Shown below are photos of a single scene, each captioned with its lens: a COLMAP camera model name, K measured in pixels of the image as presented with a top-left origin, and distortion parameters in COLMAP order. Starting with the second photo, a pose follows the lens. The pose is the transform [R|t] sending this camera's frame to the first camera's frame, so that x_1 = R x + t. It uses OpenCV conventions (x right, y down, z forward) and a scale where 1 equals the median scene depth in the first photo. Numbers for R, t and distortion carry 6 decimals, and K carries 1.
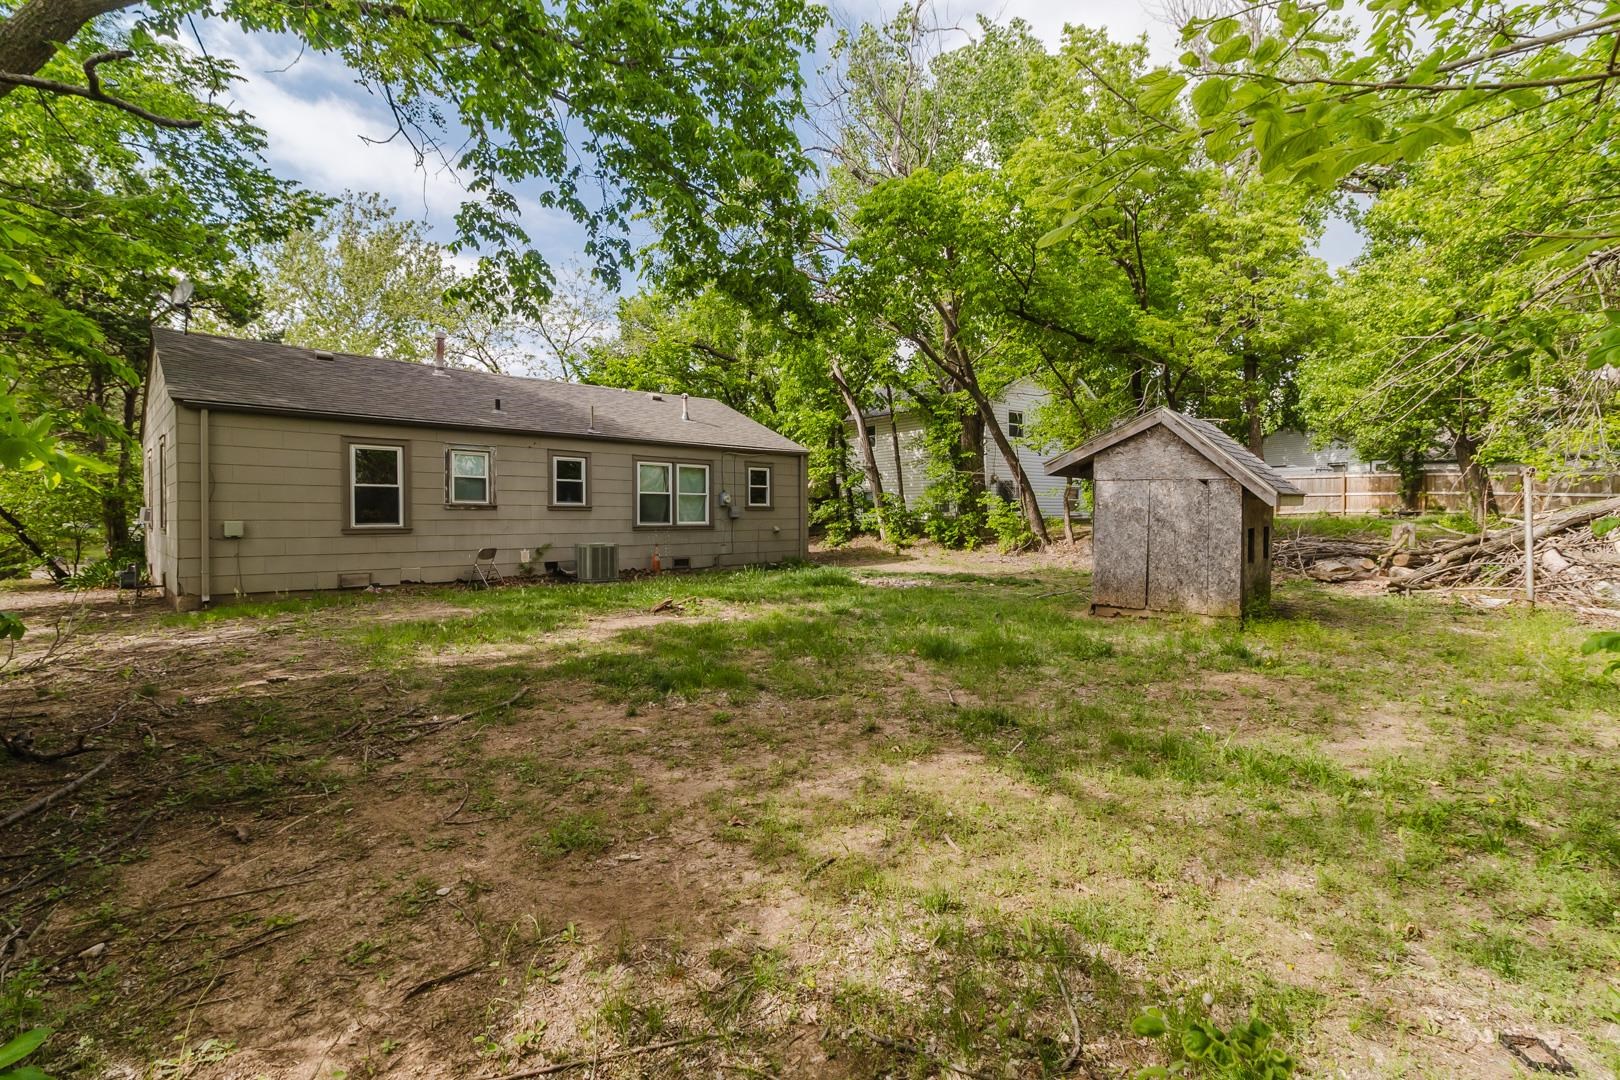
lens RADIAL K [[739.6, 0, 814.8], [0, 739.6, 527.8], [0, 0, 1]] dist [0.001033, -0.001366]
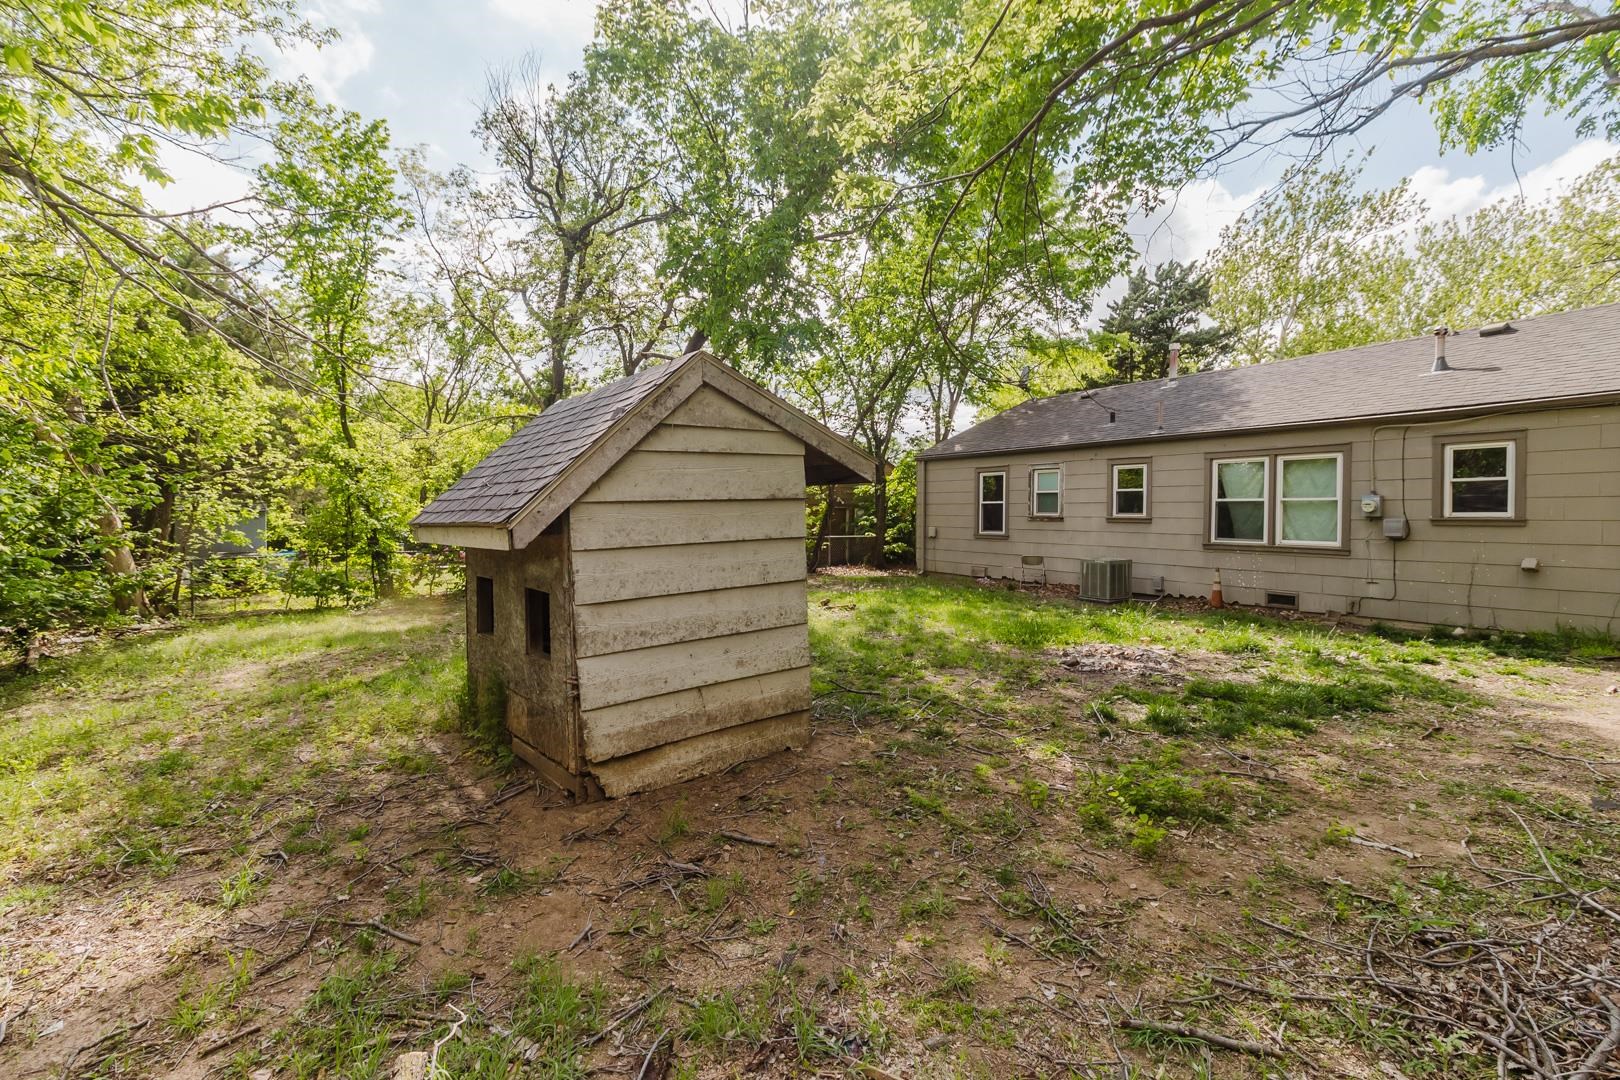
lens RADIAL K [[739.6, 0, 814.8], [0, 739.6, 527.8], [0, 0, 1]] dist [0.001033, -0.001366]
pose [[-0.180229, 0.027119, -0.983251, 0.698677], [-0.011032, 0.999501, 0.029589, -0.043013], [0.983563, 0.016180, -0.179840, 0.842003]]
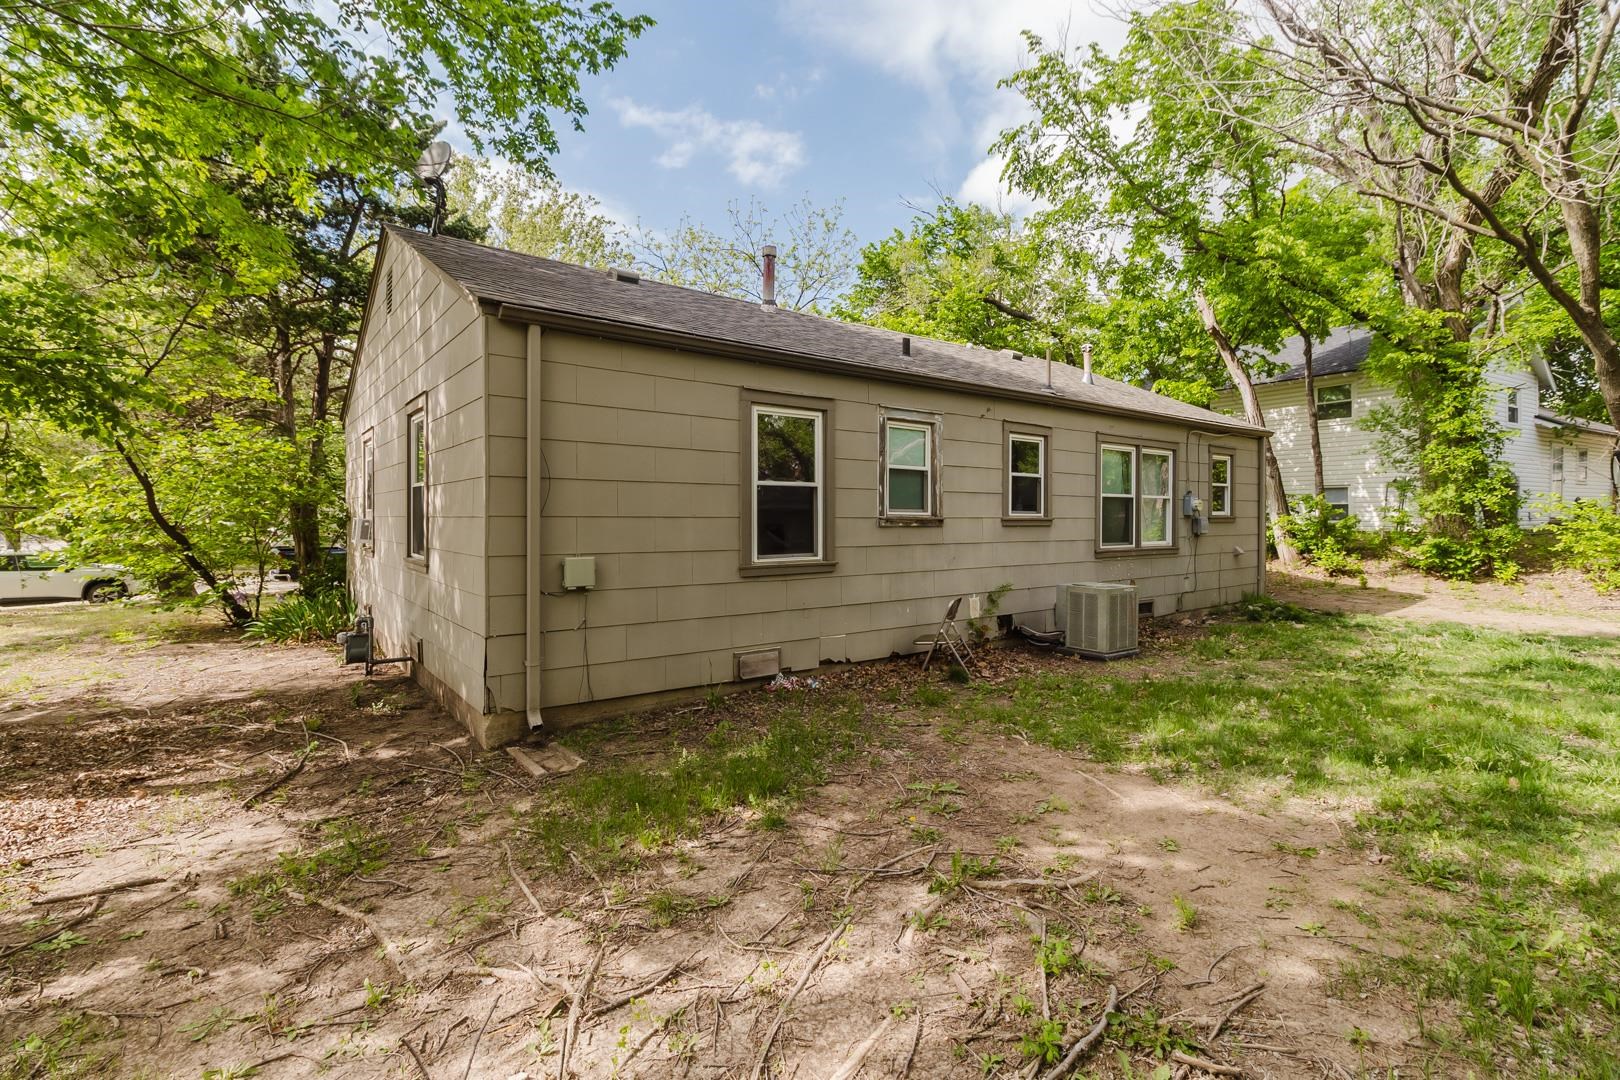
lens RADIAL K [[739.6, 0, 814.8], [0, 739.6, 527.8], [0, 0, 1]] dist [0.001033, -0.001366]
pose [[0.993106, 0.005381, -0.117093, -0.463090], [-0.005106, 0.999983, 0.002651, -0.024576], [0.117106, -0.002035, 0.993117, 0.429253]]
